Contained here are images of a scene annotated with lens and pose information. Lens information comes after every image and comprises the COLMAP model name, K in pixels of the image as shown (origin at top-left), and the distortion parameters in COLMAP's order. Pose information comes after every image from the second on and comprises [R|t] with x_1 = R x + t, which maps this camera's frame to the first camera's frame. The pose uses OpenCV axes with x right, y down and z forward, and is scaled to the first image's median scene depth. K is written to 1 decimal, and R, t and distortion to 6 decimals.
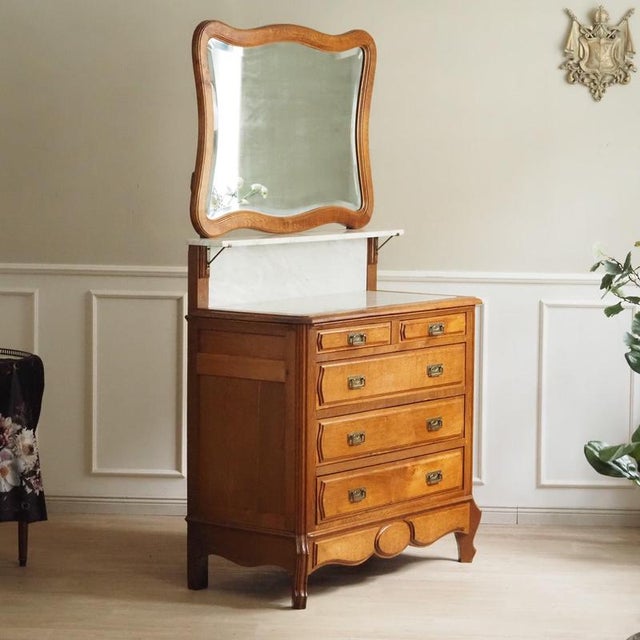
lens RADIAL K [[2006.1, 0, 319.5], [0, 2006.1, 294.1], [0, 0, 1]] dist [-0.031115, 0.200636]
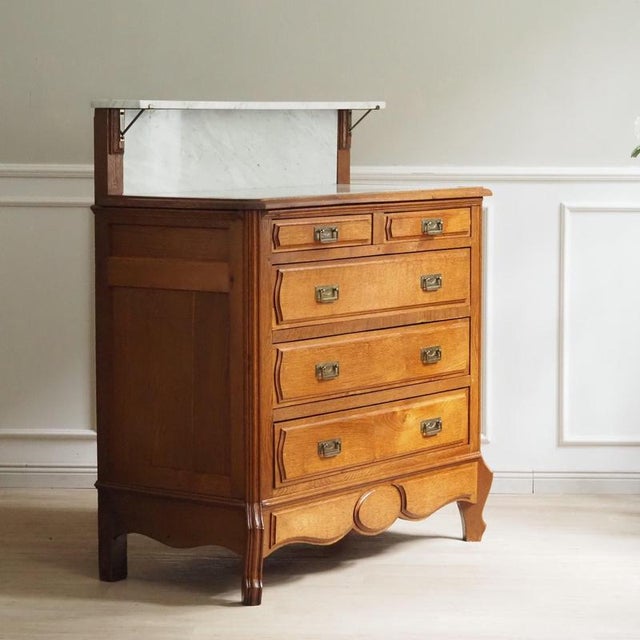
lens RADIAL K [[2091.7, 0, 320.0], [0, 2091.7, 320.0], [0, 0, 1]] dist [-0.070928, 0.896463]
pose [[0.999675, -0.010716, 0.023120, -0.001749], [0.010308, 0.999791, 0.017681, 0.039262], [-0.023304, -0.017437, 0.999576, 0.236032]]
